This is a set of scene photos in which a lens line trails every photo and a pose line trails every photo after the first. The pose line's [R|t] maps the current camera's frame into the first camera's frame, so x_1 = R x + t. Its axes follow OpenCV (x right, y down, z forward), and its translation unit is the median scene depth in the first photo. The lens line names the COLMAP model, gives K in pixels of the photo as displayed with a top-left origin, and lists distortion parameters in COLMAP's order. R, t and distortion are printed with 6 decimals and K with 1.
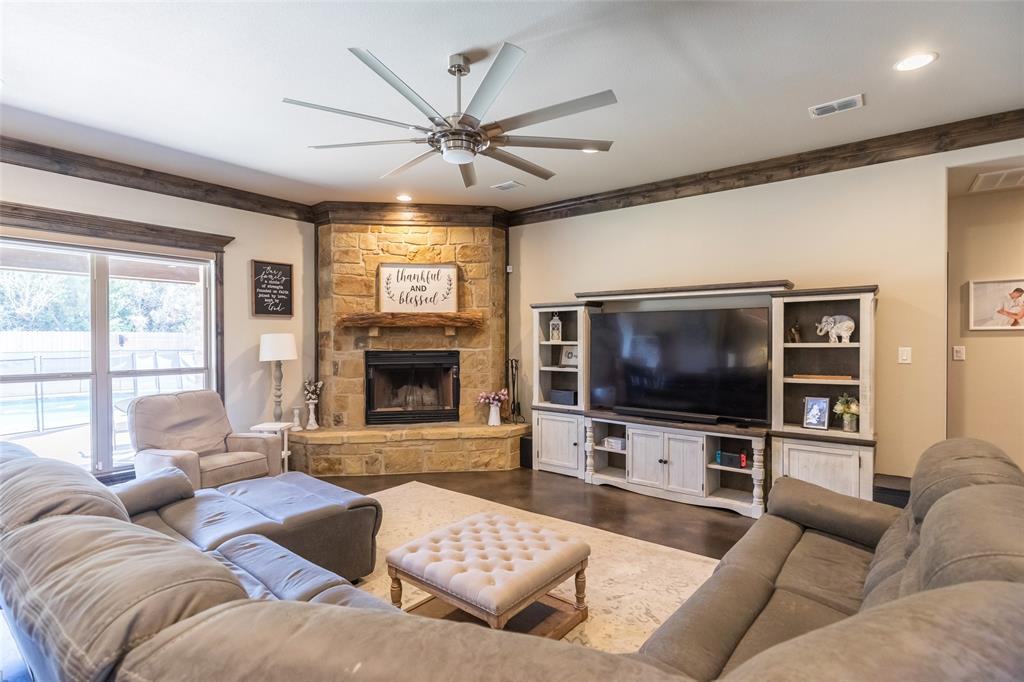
lens RADIAL K [[498.2, 0, 515.5], [0, 498.2, 343.6], [0, 0, 1]] dist [0.001759, -0.001082]
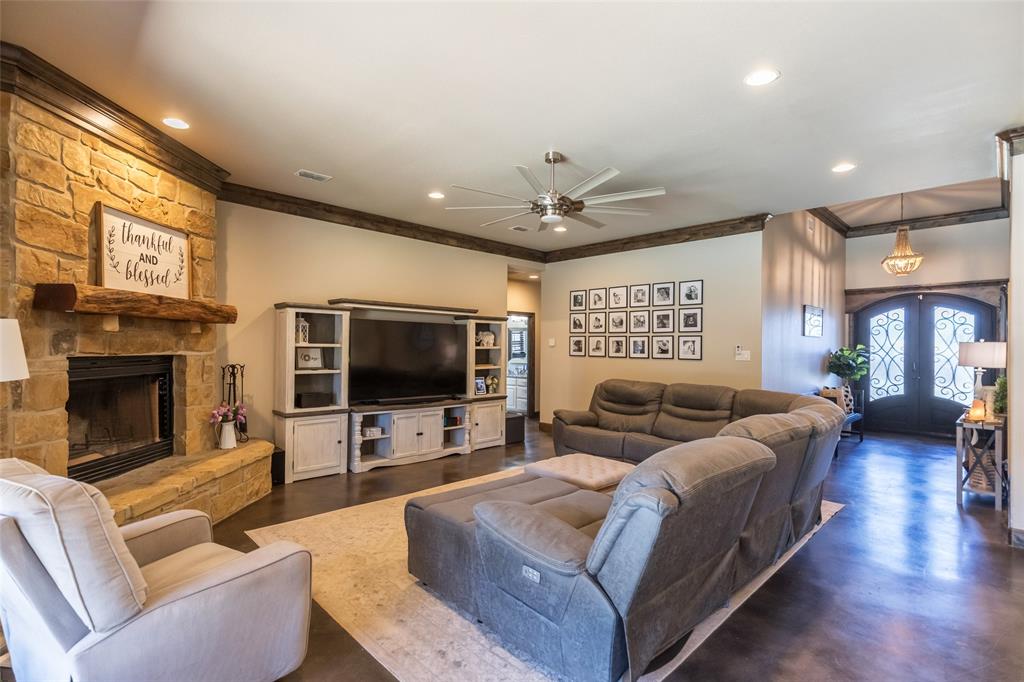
lens RADIAL K [[470.6, 0, 516.0], [0, 470.6, 347.1], [0, 0, 1]] dist [0.002481, -0.000931]
pose [[0.144363, 0.004135, 0.989516, -0.742110], [-0.000428, 0.999991, -0.004116, 0.005475], [-0.989525, 0.000171, 0.144363, 0.448745]]
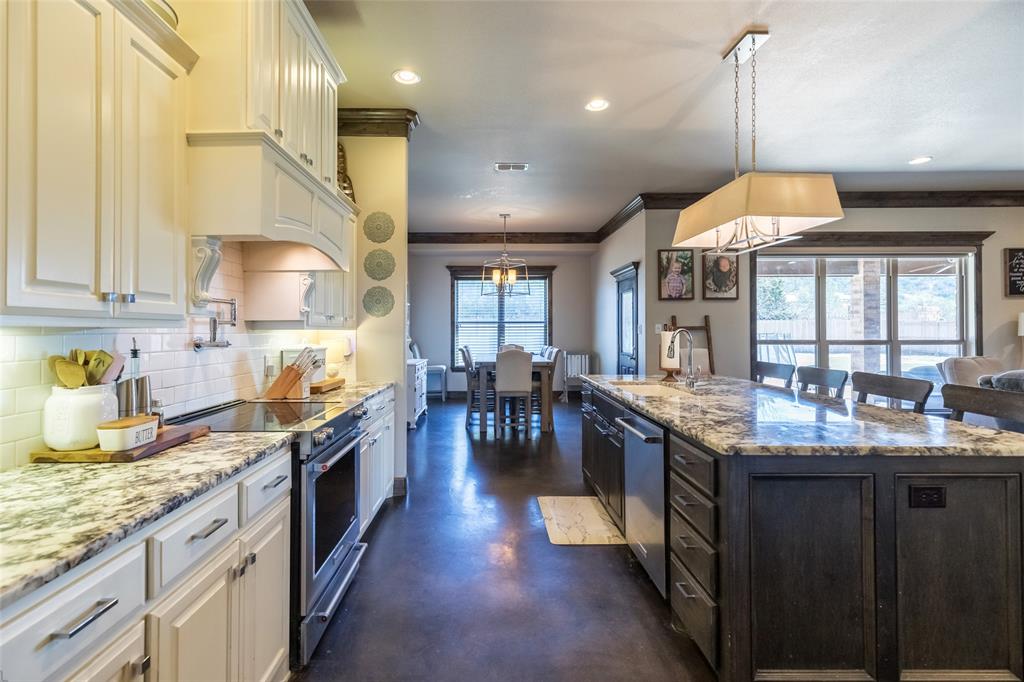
lens RADIAL K [[473.1, 0, 490.8], [0, 473.1, 329.7], [0, 0, 1]] dist [0.008572, 0.000498]
pose [[0.602514, -0.002084, -0.798105, -0.332239], [-0.003916, 0.999977, -0.005567, 0.029952], [0.798099, 0.006480, 0.602492, -0.575641]]
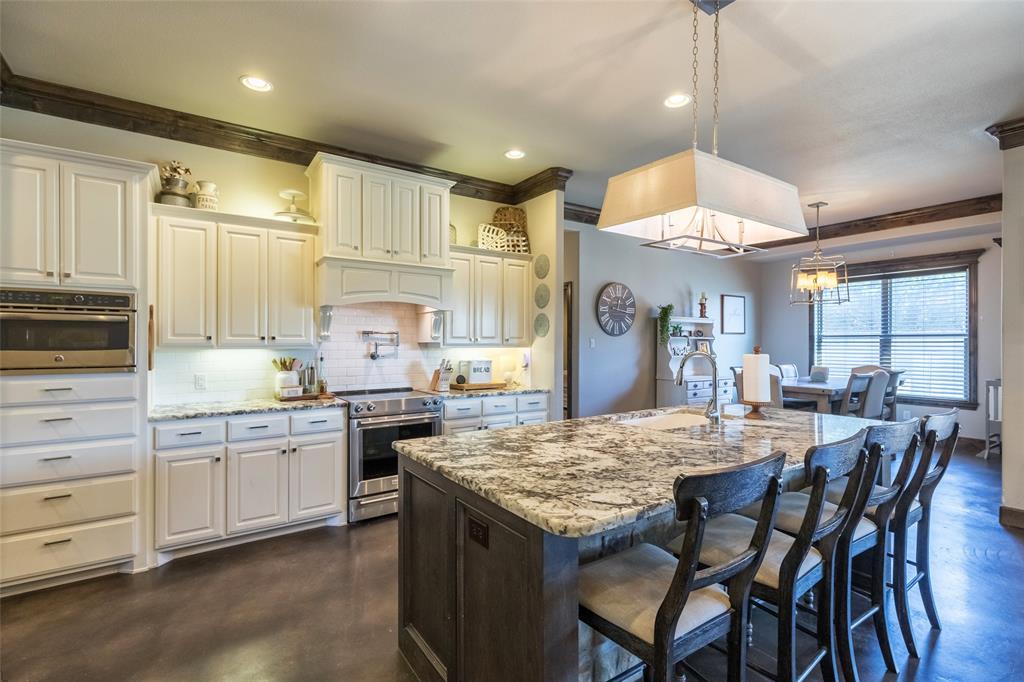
lens RADIAL K [[473.1, 0, 512.5], [0, 473.1, 343.7], [0, 0, 1]] dist [0.008572, 0.000498]
pose [[-0.320107, 0.002690, -0.947378, -0.150448], [-0.006522, 0.999966, 0.005043, 0.016203], [0.947359, 0.007793, -0.320079, -0.095372]]
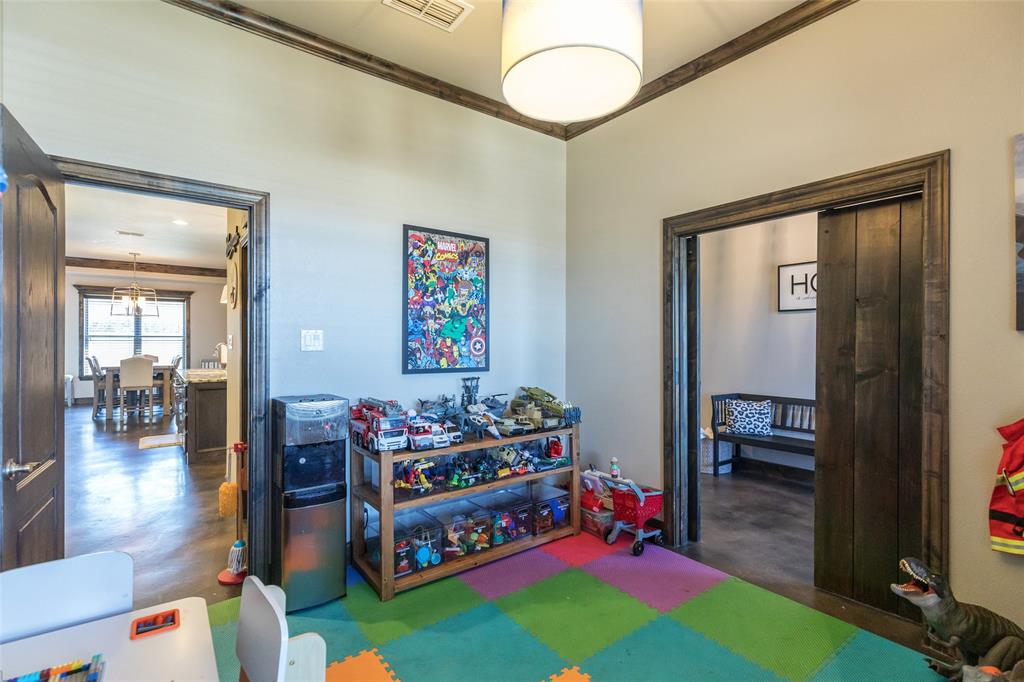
lens RADIAL K [[473.1, 0, 508.7], [0, 473.1, 340.5], [0, 0, 1]] dist [0.008572, 0.000498]
pose [[0.959796, -0.003180, -0.280680, 0.336116], [0.000424, 0.999951, -0.009880, 0.031123], [0.280698, 0.009364, 0.959750, -0.968214]]
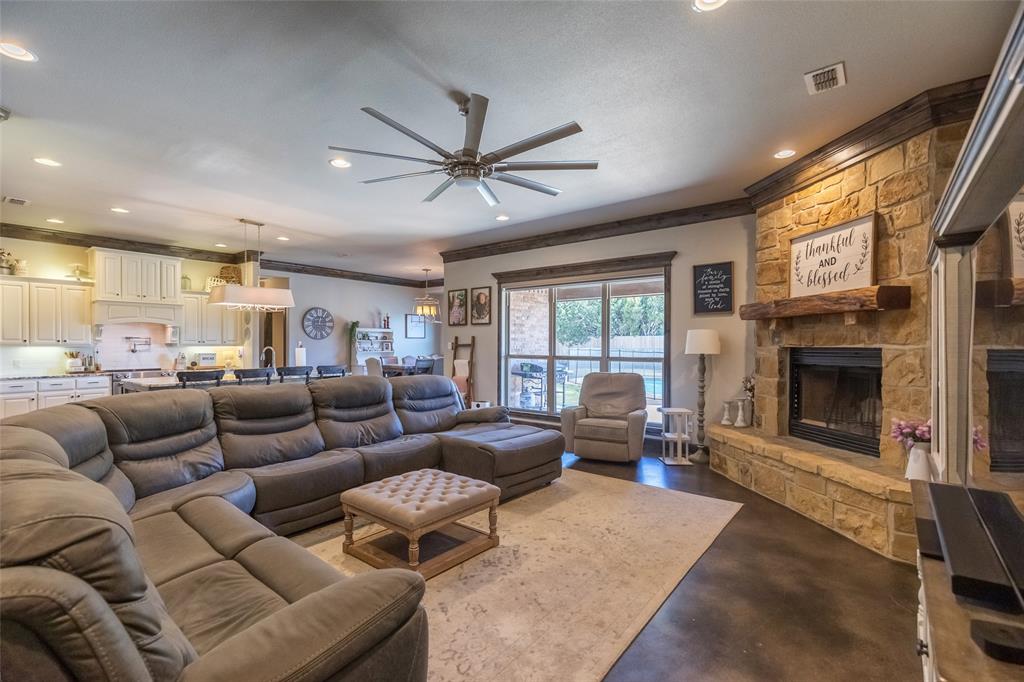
lens RADIAL K [[473.1, 0, 513.4], [0, 473.1, 348.0], [0, 0, 1]] dist [0.008572, 0.000498]
pose [[-0.029806, 0.009584, -0.999510, 0.525719], [-0.007388, 0.999925, 0.009808, 0.011683], [0.999528, 0.007677, -0.029732, 0.570784]]
